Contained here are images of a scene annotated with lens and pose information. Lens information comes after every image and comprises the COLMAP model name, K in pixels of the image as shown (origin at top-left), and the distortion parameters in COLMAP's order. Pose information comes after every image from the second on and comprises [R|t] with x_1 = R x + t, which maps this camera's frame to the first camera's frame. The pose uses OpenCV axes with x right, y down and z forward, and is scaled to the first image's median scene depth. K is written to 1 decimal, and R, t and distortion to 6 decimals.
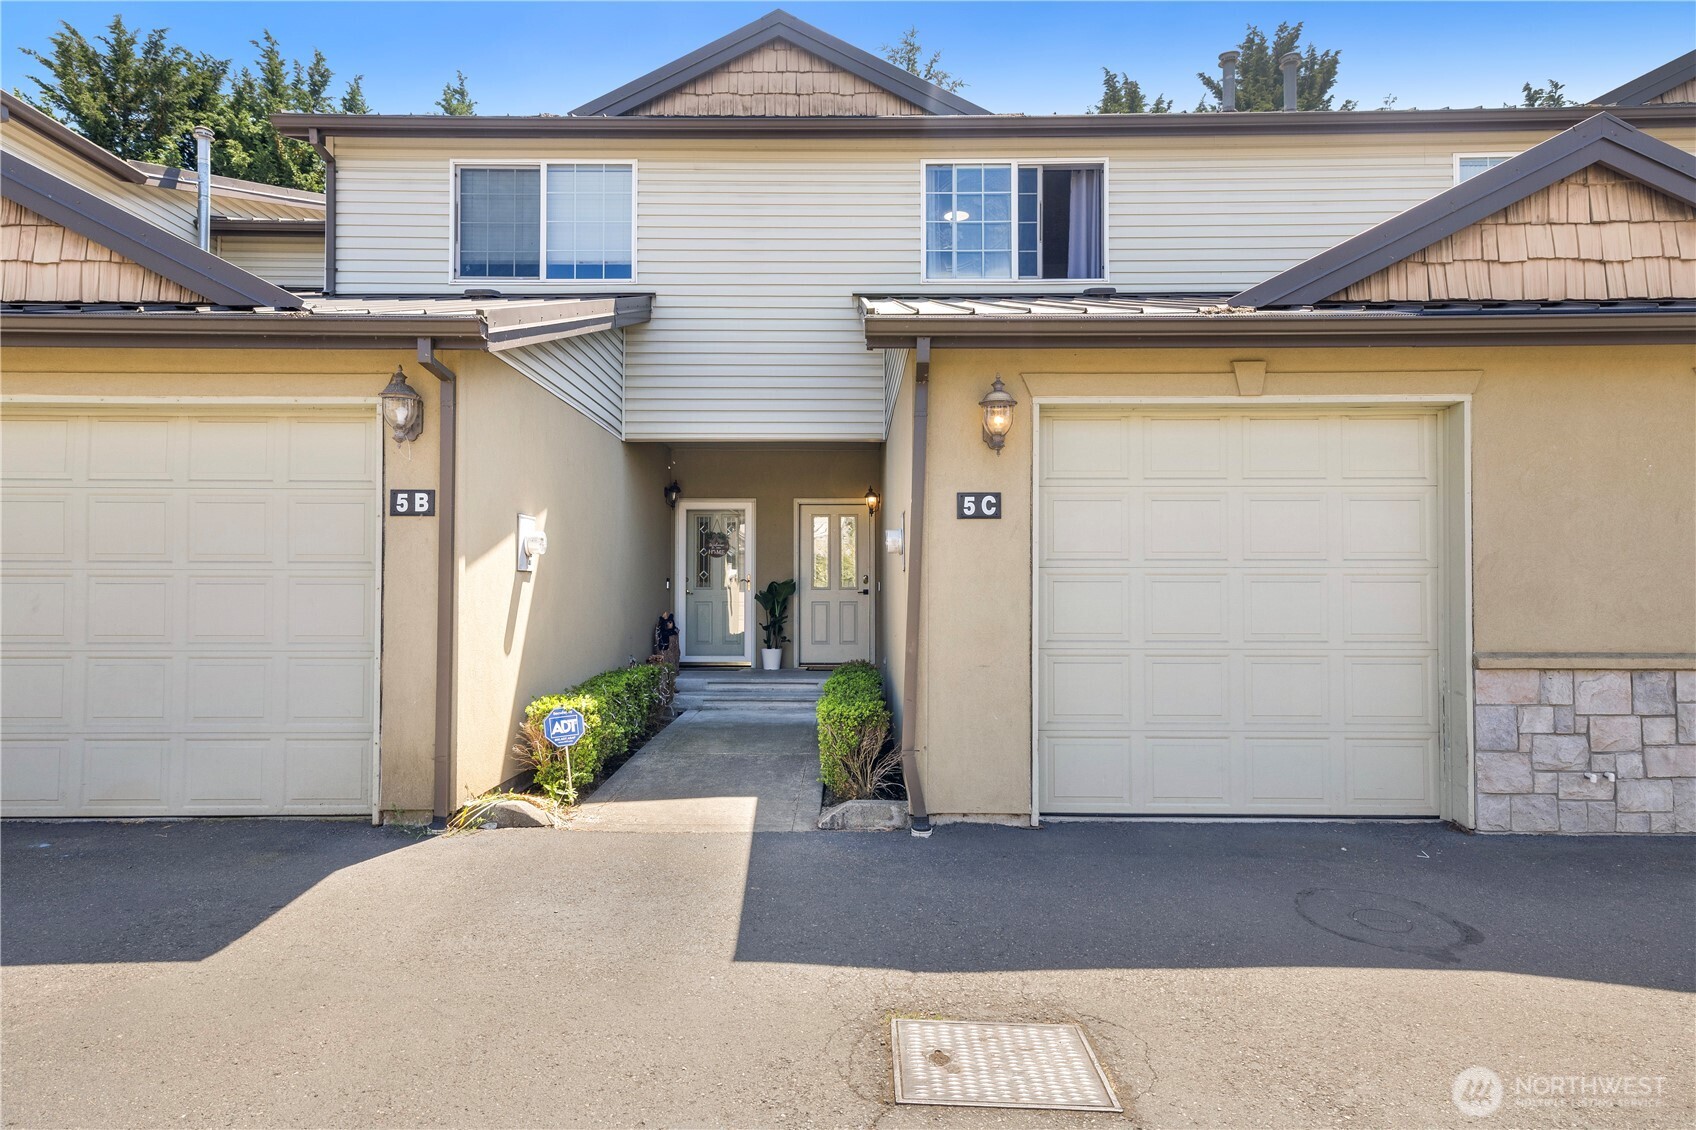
lens RADIAL K [[978.4, 0, 846.6], [0, 978.4, 564.6], [0, 0, 1]] dist [0.018394, -0.003222]
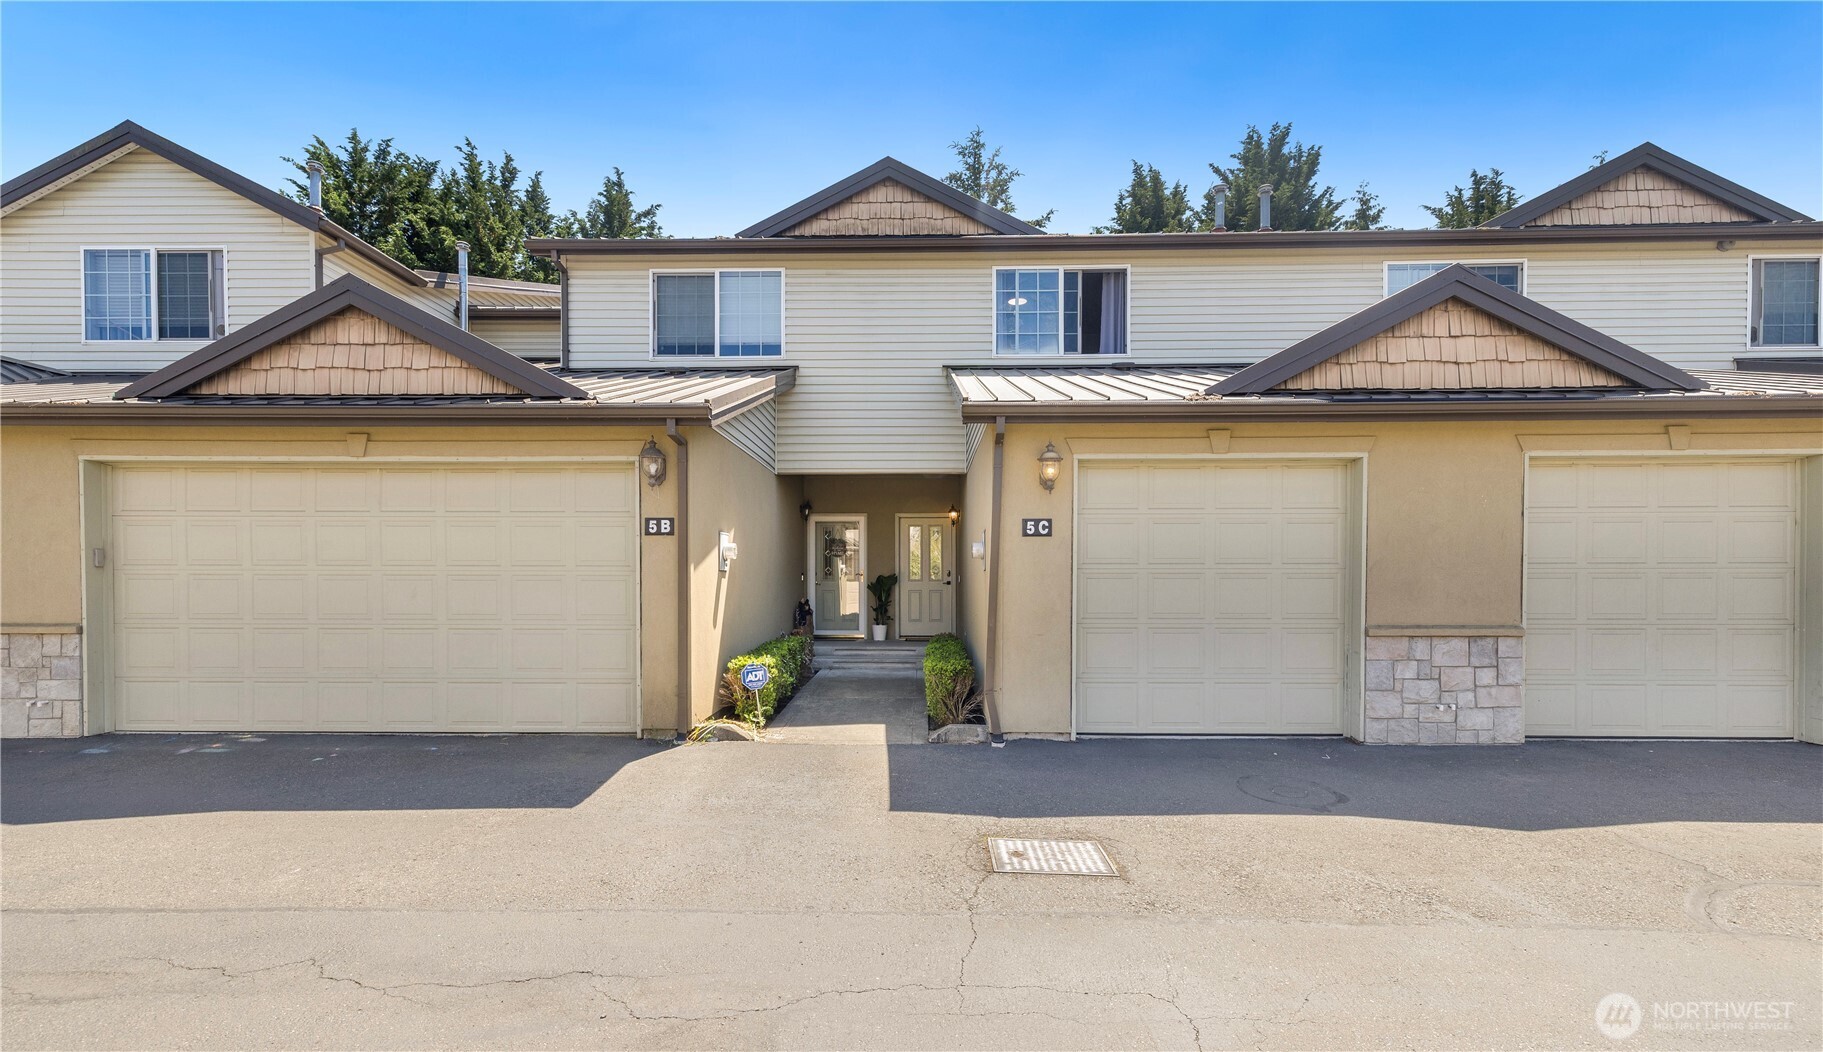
lens RADIAL K [[811.0, 0, 911.0], [0, 811.0, 585.4], [0, 0, 1]] dist [0.002043, 0.000593]
pose [[0.999948, -0.000829, -0.010155, -0.043086], [0.001183, 0.999391, 0.034874, -0.015205], [0.010120, -0.034884, 0.999340, -0.234446]]
